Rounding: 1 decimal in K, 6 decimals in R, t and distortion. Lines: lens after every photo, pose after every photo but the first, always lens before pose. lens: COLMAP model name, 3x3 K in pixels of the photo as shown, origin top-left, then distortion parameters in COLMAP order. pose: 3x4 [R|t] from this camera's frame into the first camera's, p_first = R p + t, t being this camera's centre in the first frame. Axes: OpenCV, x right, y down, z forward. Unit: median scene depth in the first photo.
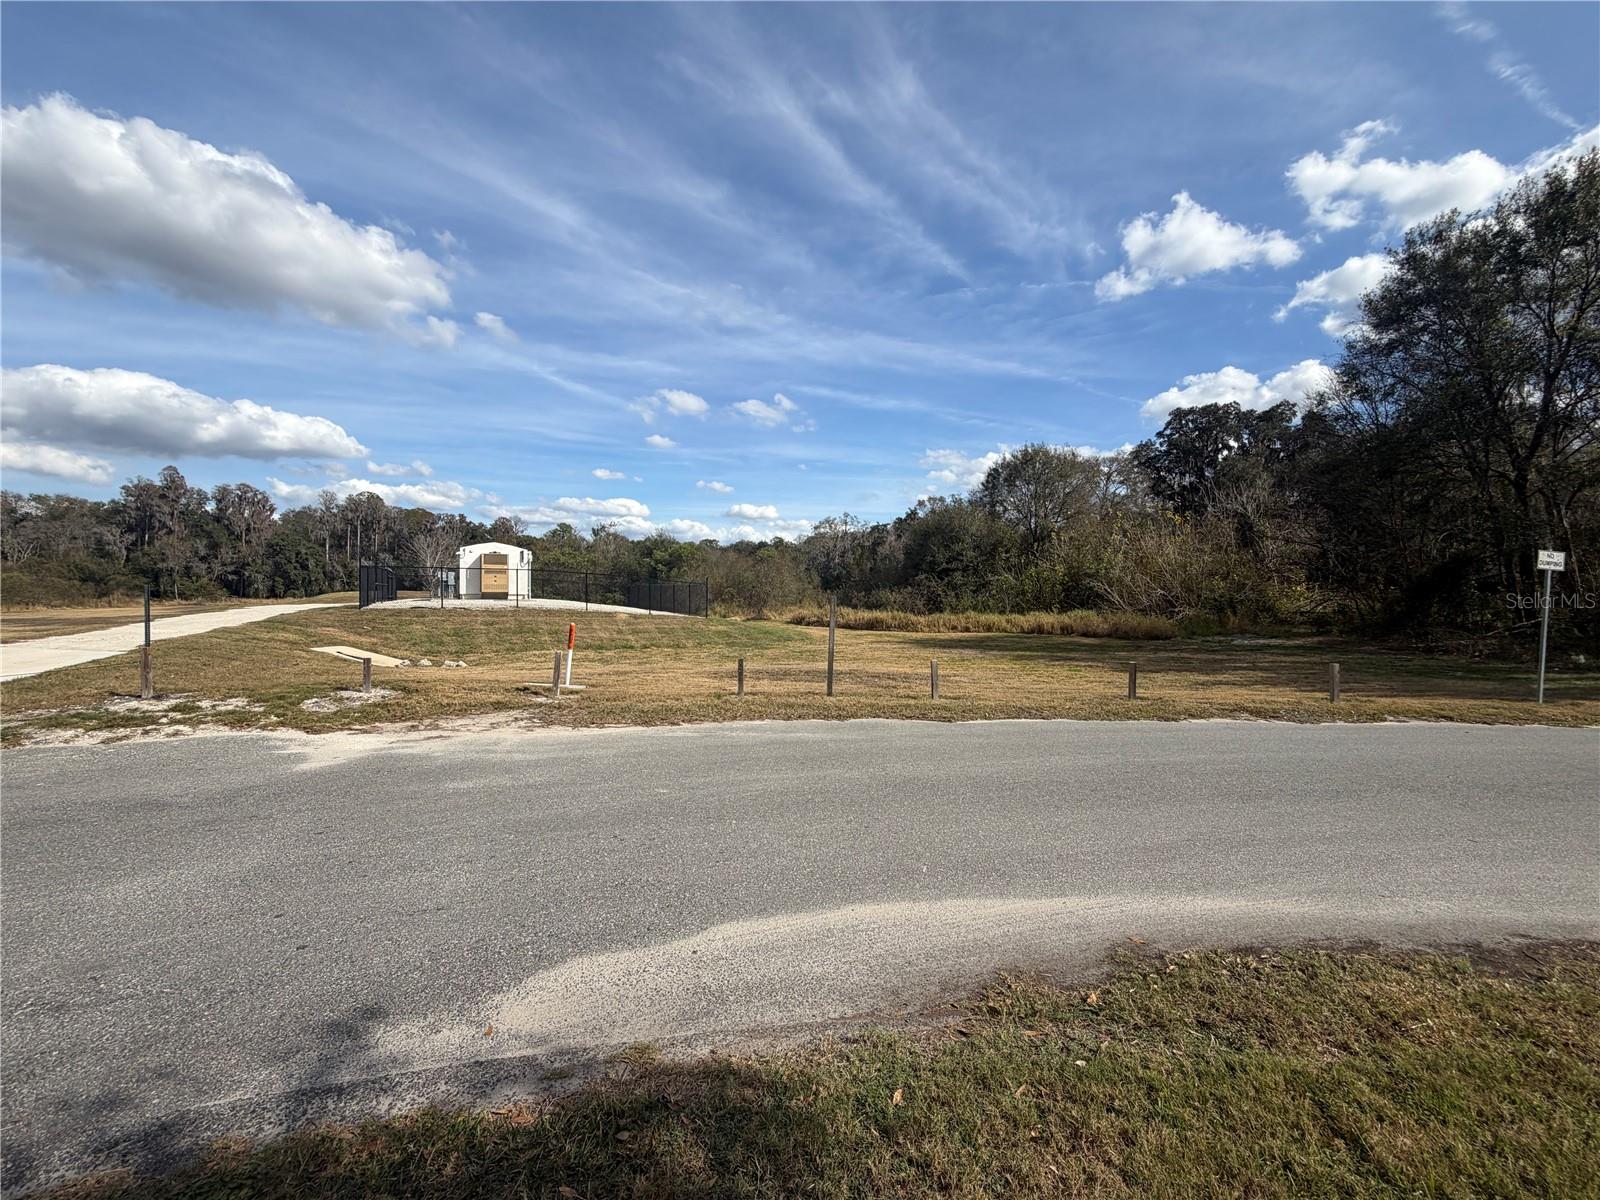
lens RADIAL K [[629.6, 0, 792.2], [0, 629.6, 596.5], [0, 0, 1]] dist [-0.000670, -0.000086]
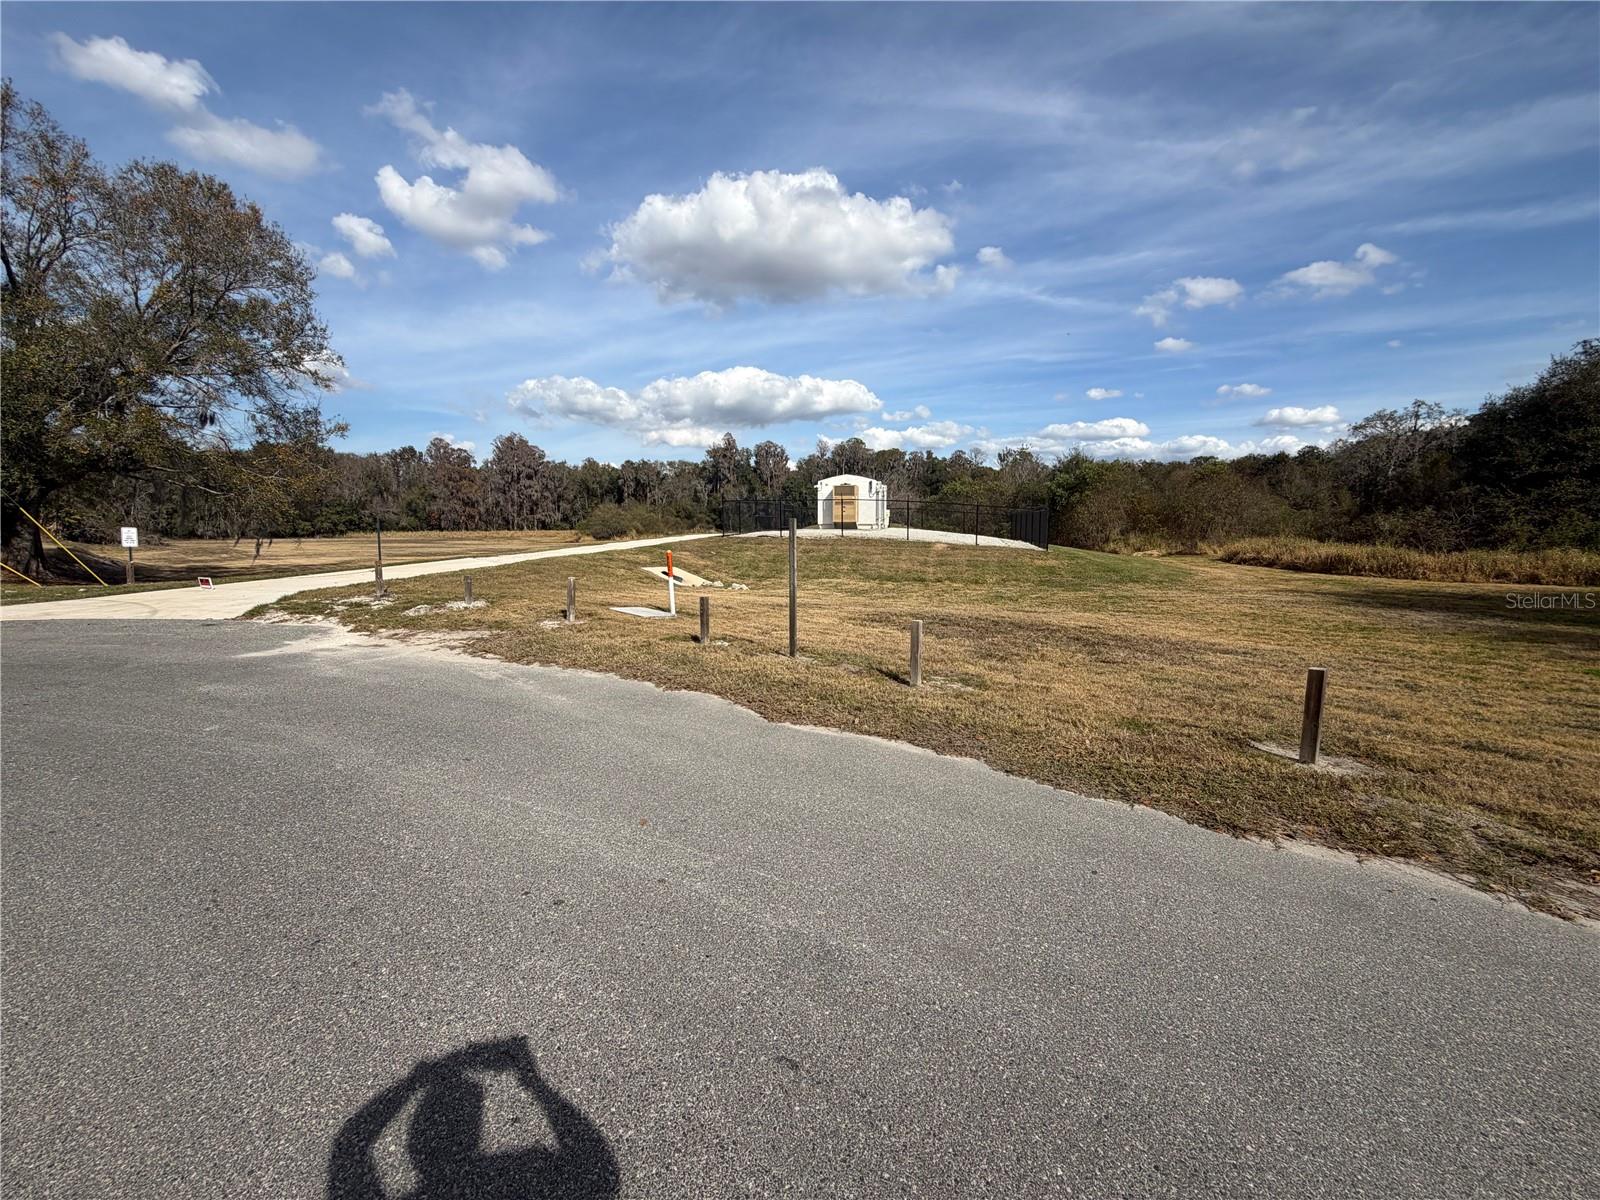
lens RADIAL K [[629.6, 0, 805.5], [0, 629.6, 599.1], [0, 0, 1]] dist [-0.000670, -0.000086]
pose [[0.751832, 0.069156, -0.655718, 0.173184], [0.005249, 0.993825, 0.110834, 0.003842], [0.659334, -0.086771, 0.746826, 0.145269]]
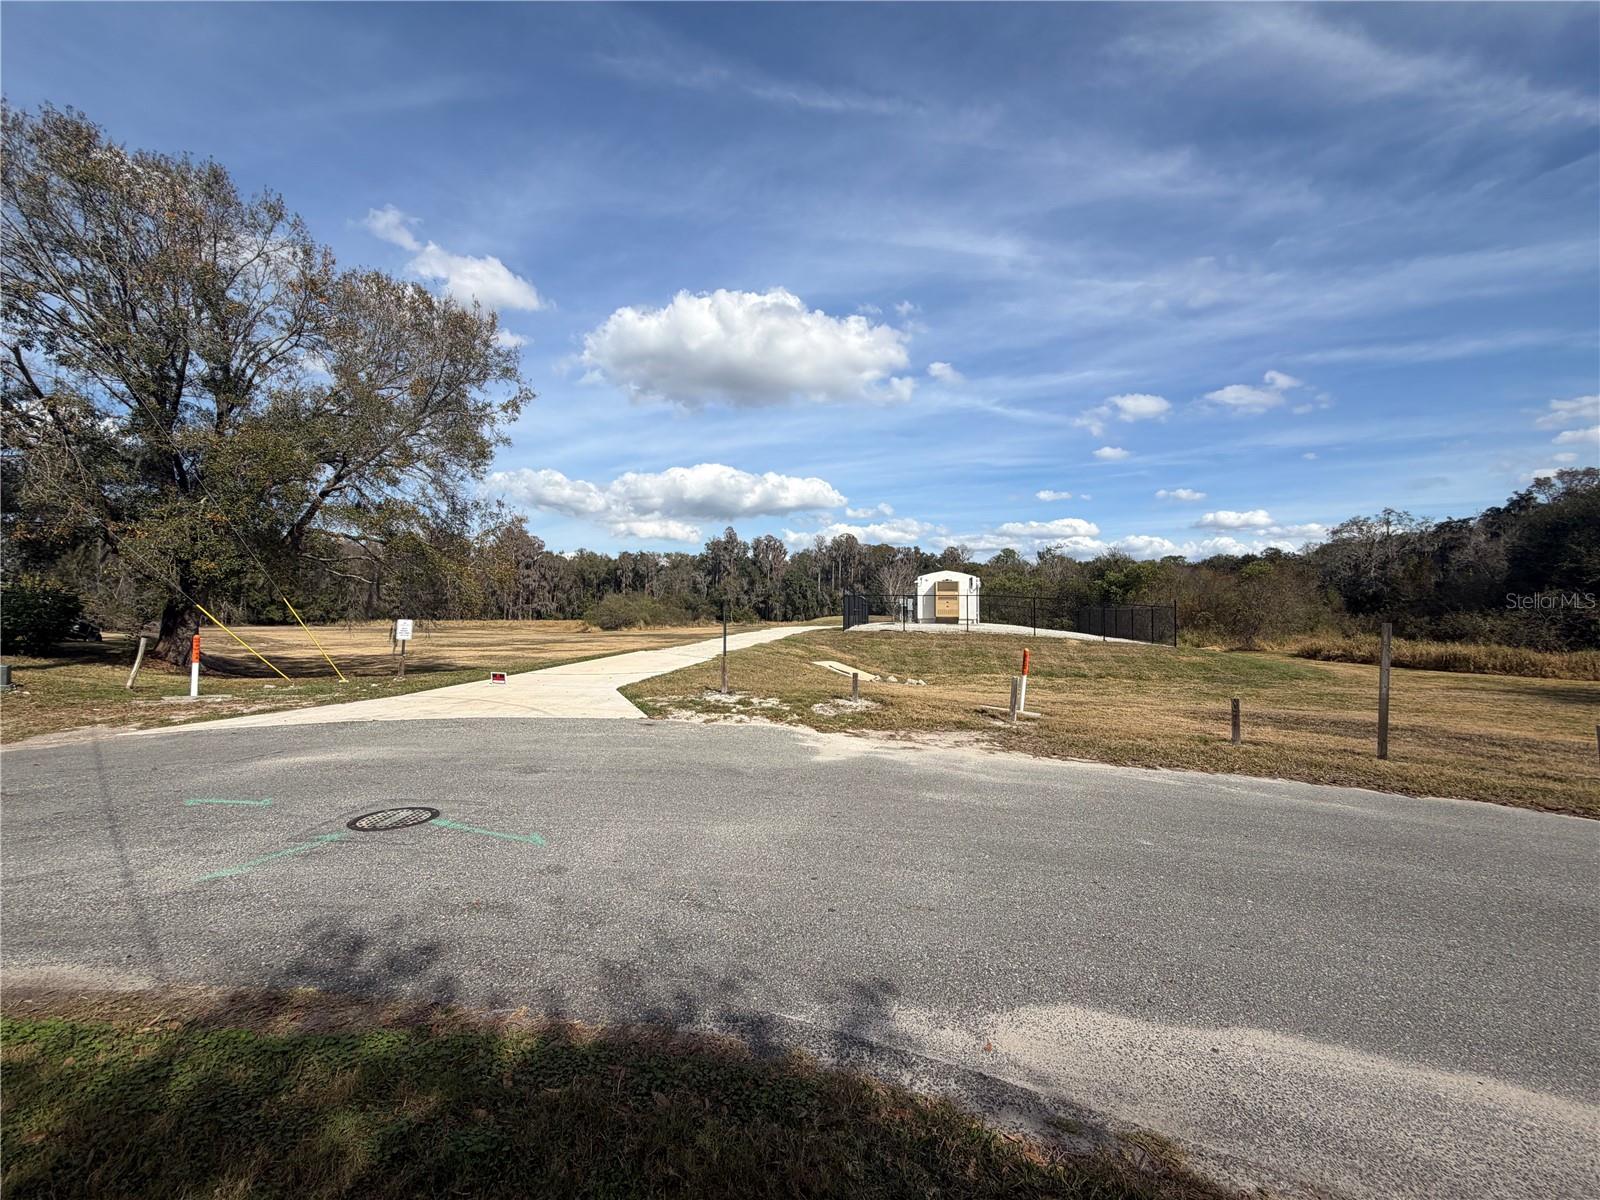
lens RADIAL K [[629.6, 0, 798.3], [0, 629.6, 597.7], [0, 0, 1]] dist [-0.000670, -0.000086]
pose [[0.784403, -0.018977, -0.619962, -0.004244], [-0.004016, 0.999355, -0.035672, -0.000371], [0.620239, 0.030471, 0.783821, -0.001304]]
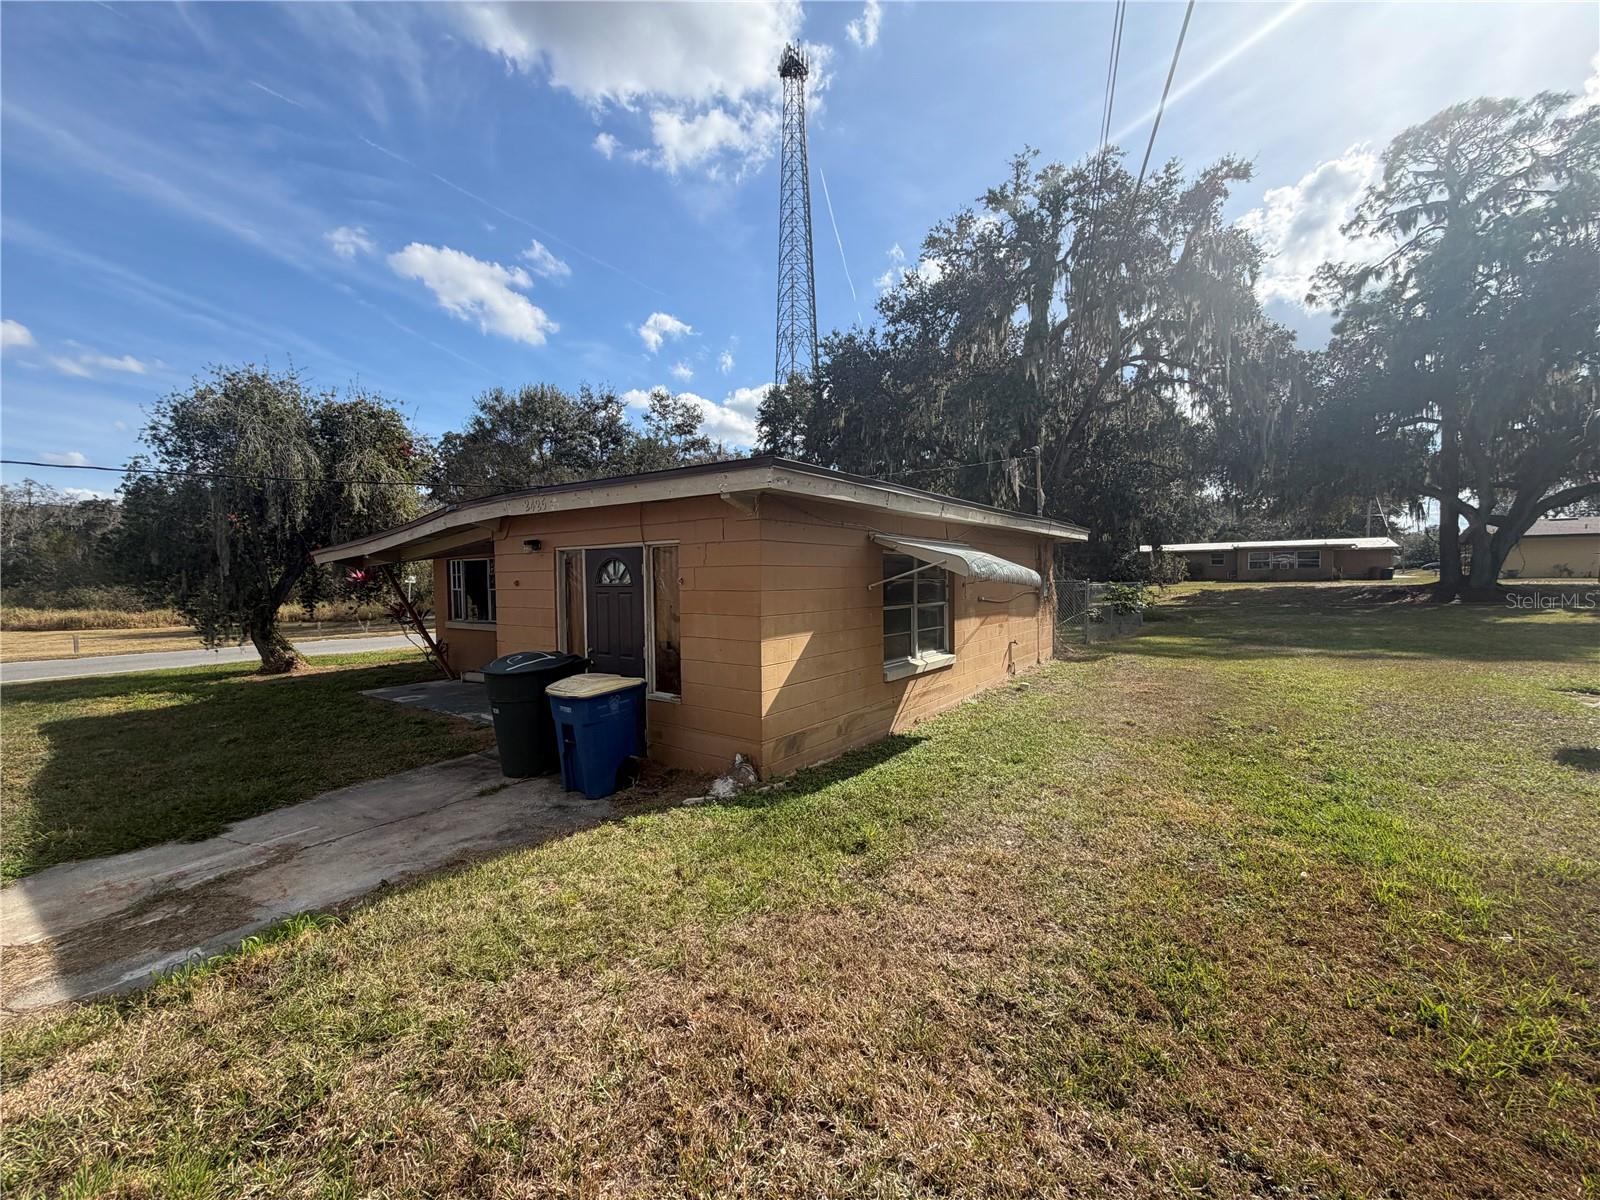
lens RADIAL K [[629.6, 0, 806.1], [0, 629.6, 599.4], [0, 0, 1]] dist [-0.000670, -0.000086]
pose [[0.569692, -0.039893, 0.820889, -0.022960], [0.017271, 0.999182, 0.036571, -0.013044], [-0.821676, -0.006656, 0.569915, -0.609544]]
